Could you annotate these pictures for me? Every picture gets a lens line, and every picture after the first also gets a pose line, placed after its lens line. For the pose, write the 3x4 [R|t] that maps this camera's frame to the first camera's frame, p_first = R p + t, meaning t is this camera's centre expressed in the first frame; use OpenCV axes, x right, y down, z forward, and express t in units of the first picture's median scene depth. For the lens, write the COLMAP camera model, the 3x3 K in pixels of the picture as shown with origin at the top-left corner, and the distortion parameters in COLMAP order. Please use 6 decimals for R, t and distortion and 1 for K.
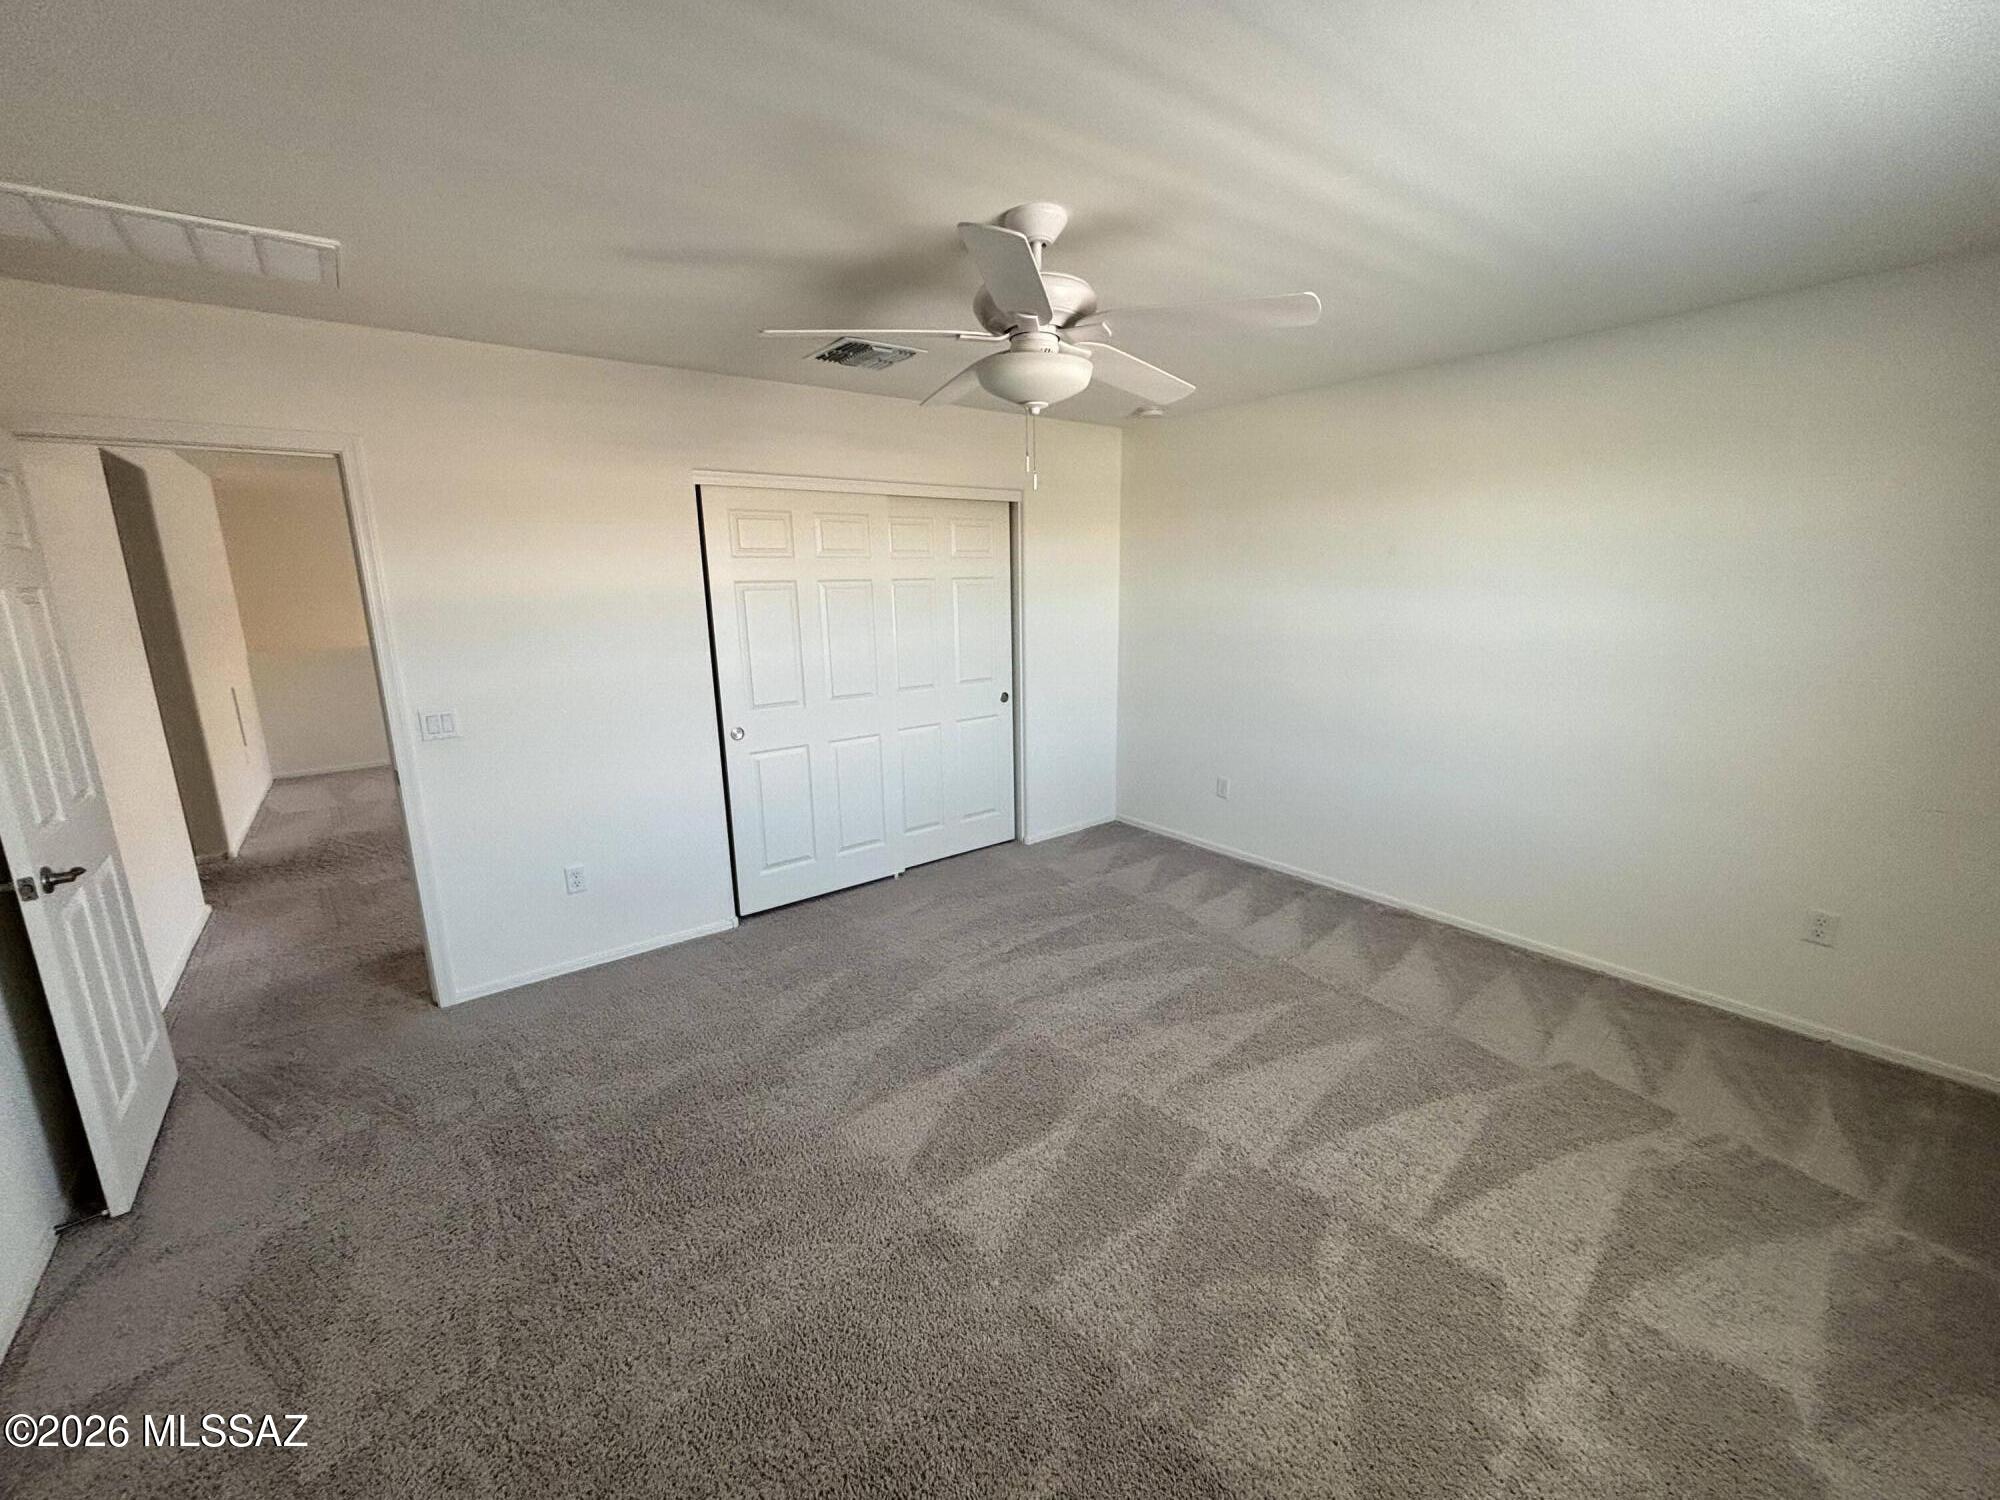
lens RADIAL K [[805.9, 0, 992.5], [0, 805.9, 745.3], [0, 0, 1]] dist [-0.001811, 0.000198]
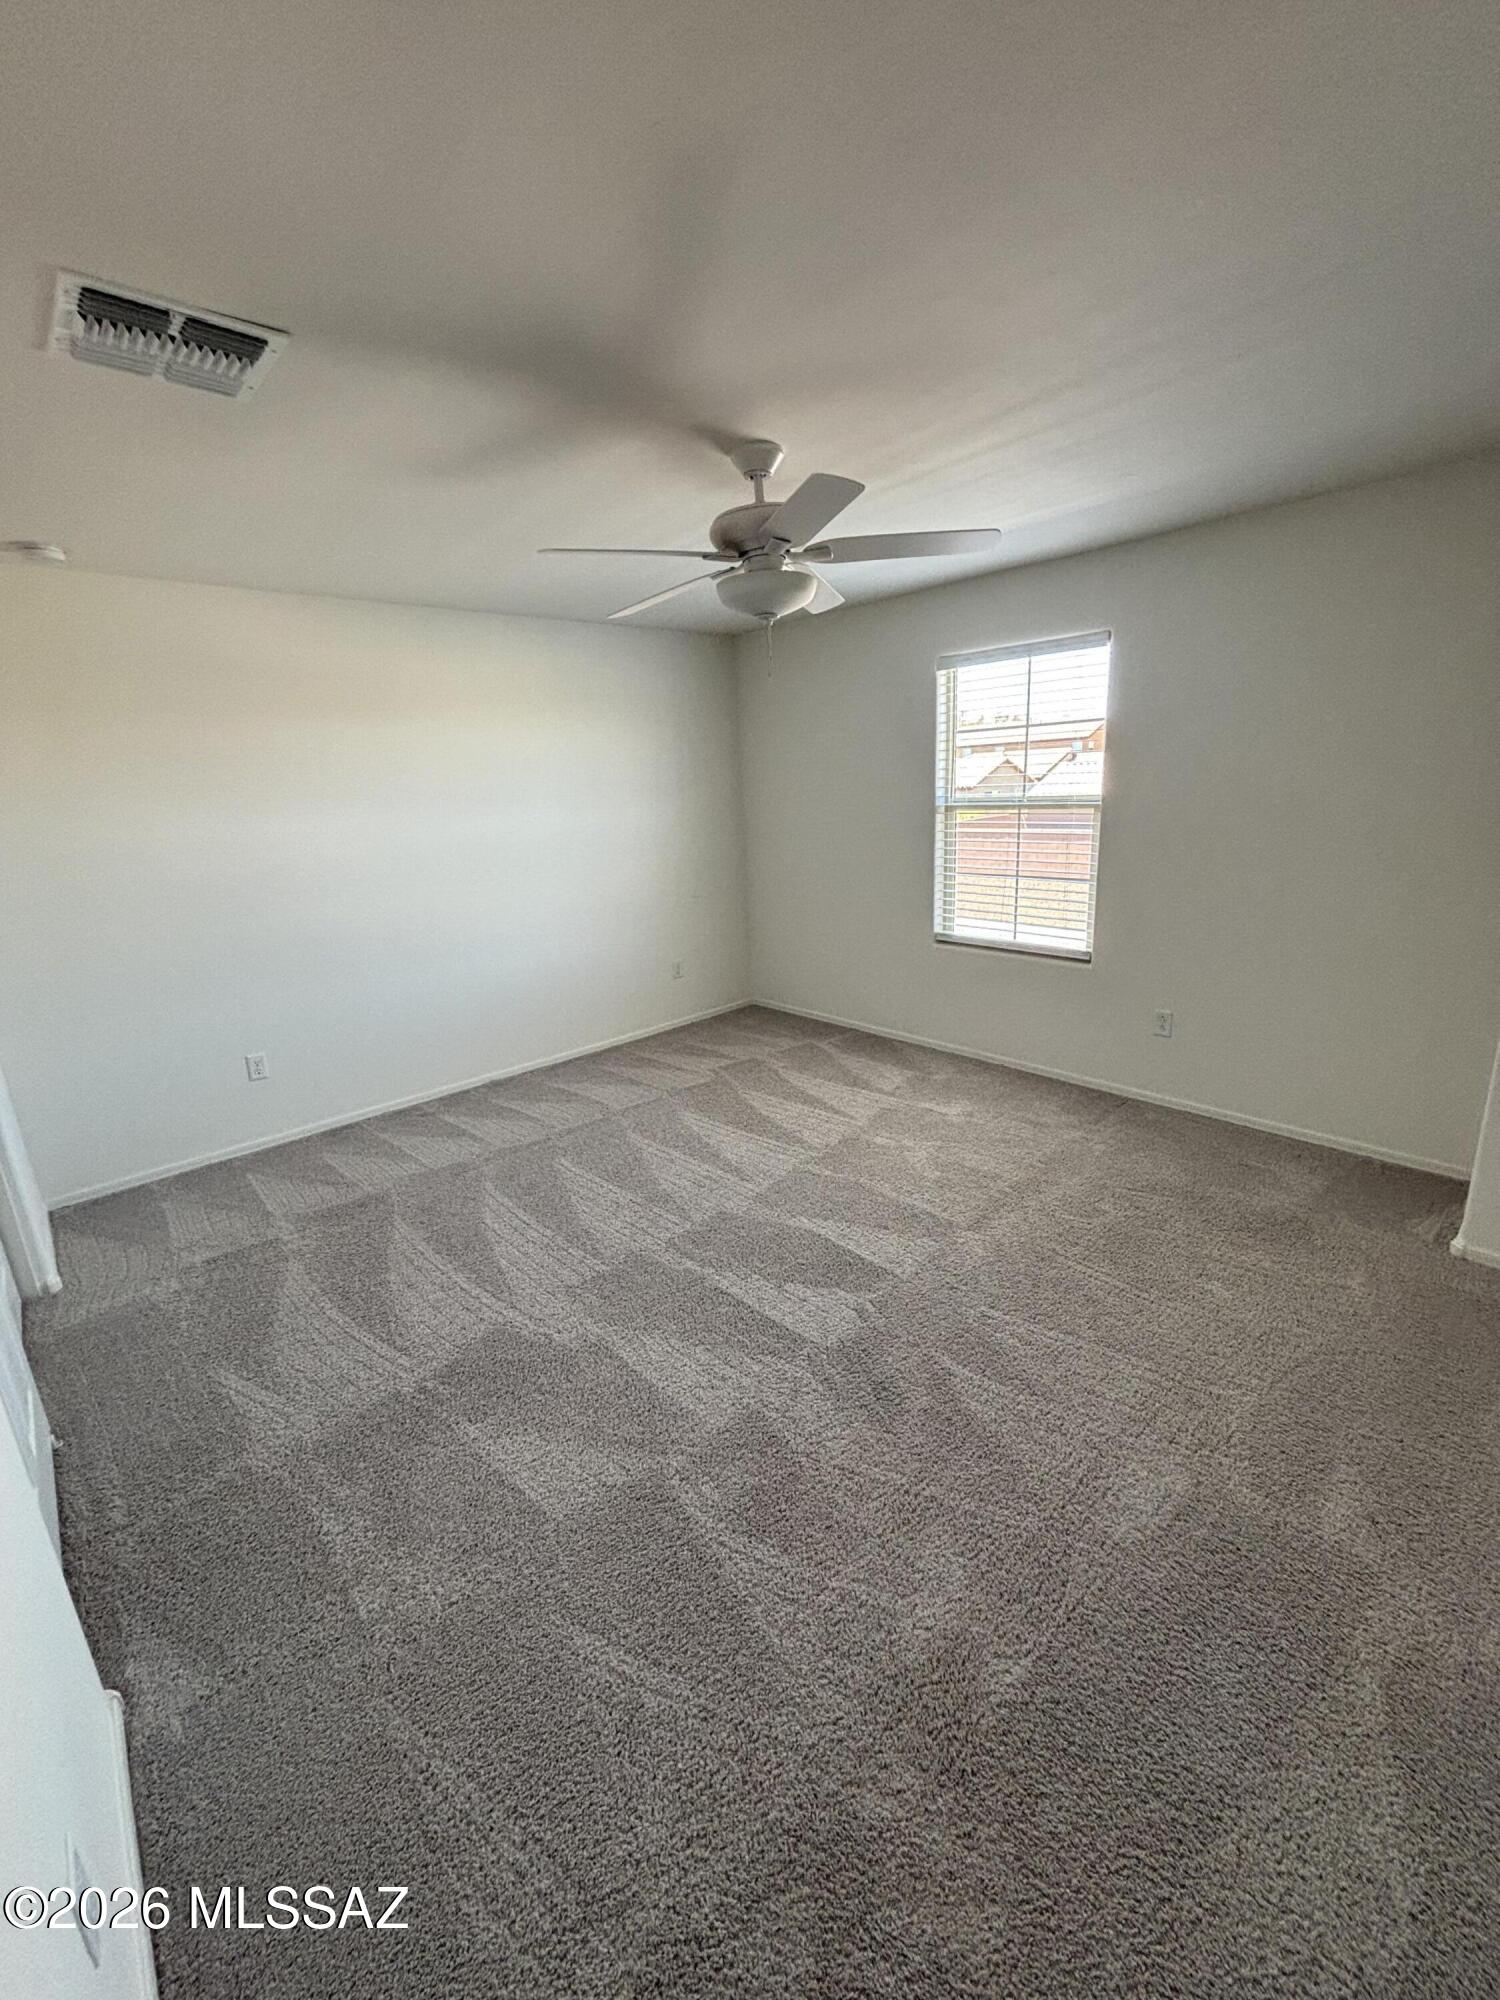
lens RADIAL K [[805.9, 0, 747.7], [0, 805.9, 998.9], [0, 0, 1]] dist [-0.001811, 0.000198]
pose [[-0.059218, -0.258782, 0.964119, -0.835283], [0.253378, 0.930287, 0.265265, -0.171940], [-0.965553, 0.259995, 0.010480, 0.764826]]
